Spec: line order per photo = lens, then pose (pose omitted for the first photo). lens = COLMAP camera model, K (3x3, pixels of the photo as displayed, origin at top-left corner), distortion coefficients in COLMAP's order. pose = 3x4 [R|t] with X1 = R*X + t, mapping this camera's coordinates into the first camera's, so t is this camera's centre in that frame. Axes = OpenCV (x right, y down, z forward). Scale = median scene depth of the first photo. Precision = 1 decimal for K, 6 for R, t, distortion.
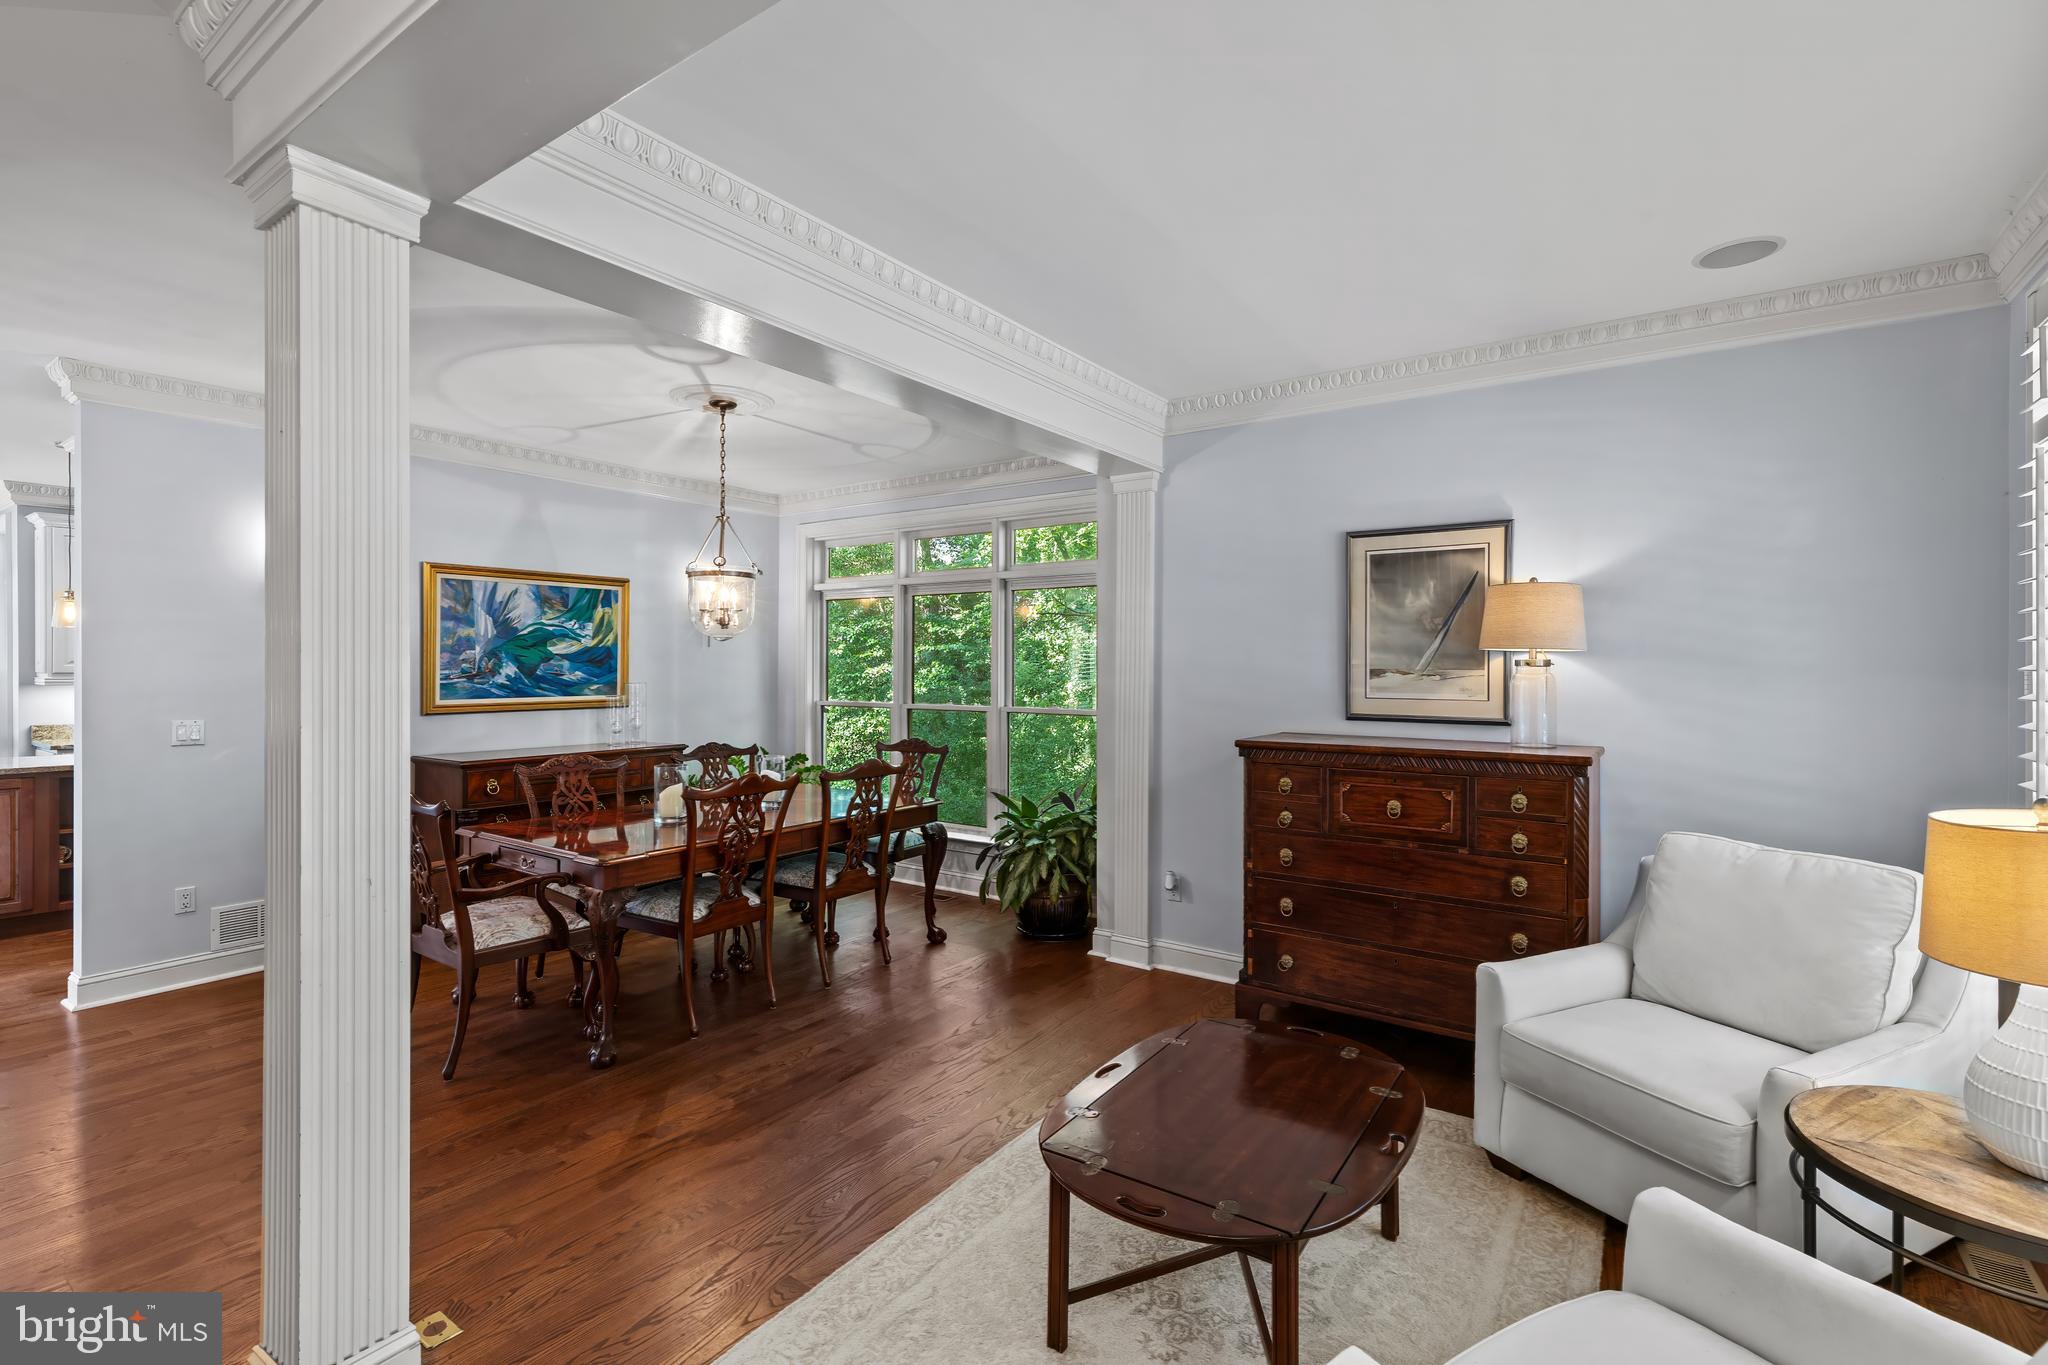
lens RADIAL K [[929.3, 0, 1021.4], [0, 929.3, 666.3], [0, 0, 1]] dist [0.001198, -0.000331]
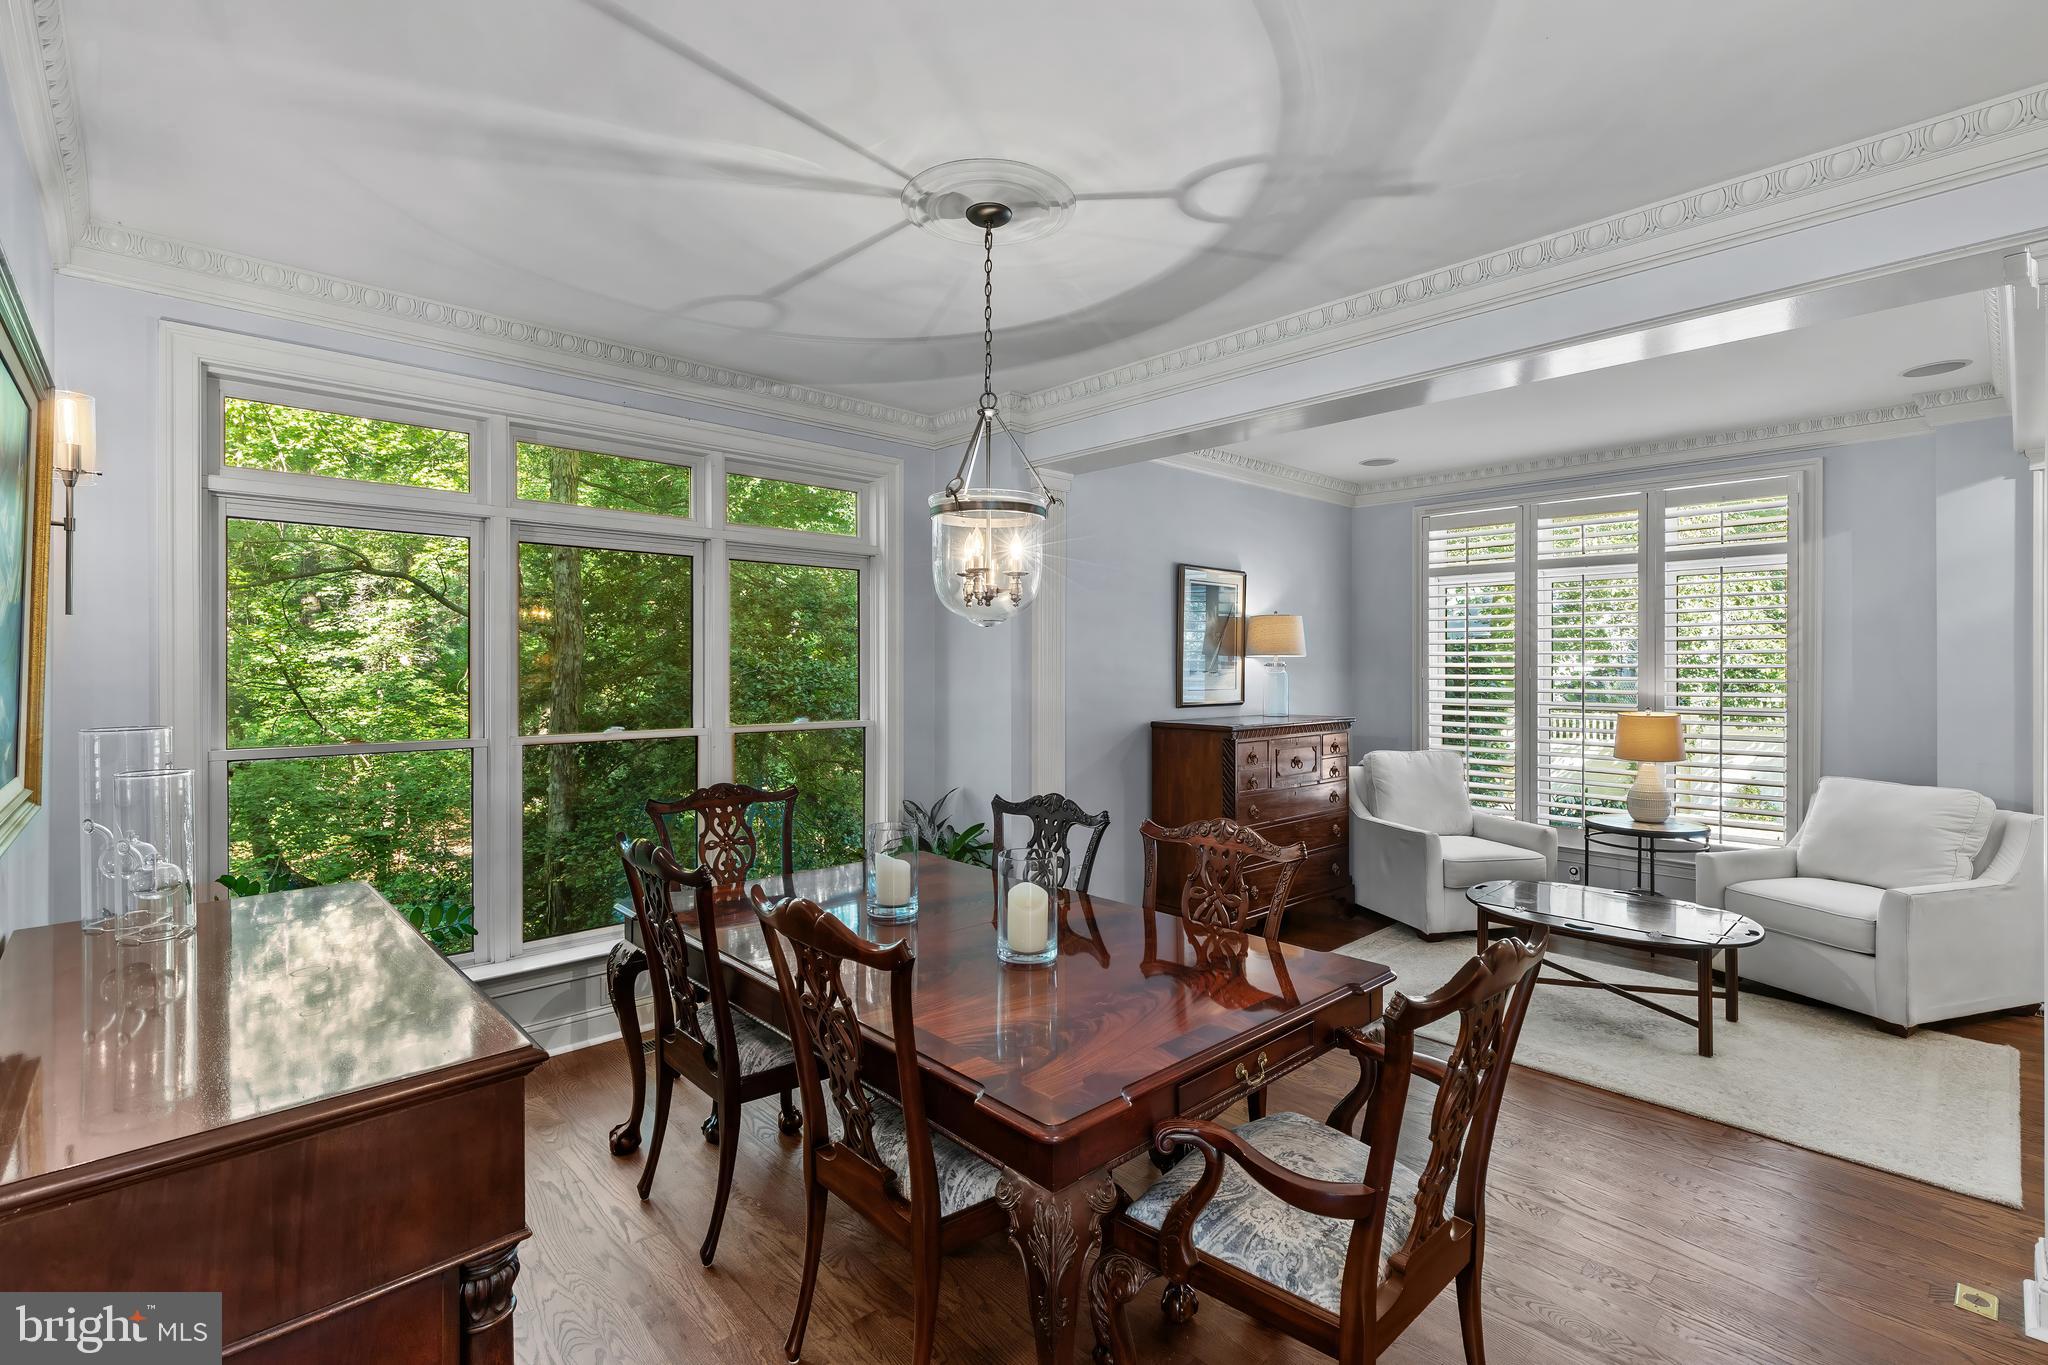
lens RADIAL K [[929.3, 0, 1021.4], [0, 929.3, 666.3], [0, 0, 1]] dist [0.001198, -0.000331]
pose [[0.206448, -0.000292, 0.978458, -1.033213], [-0.004948, 0.999987, 0.001343, -0.002109], [-0.978445, -0.005119, 0.206443, 1.005643]]
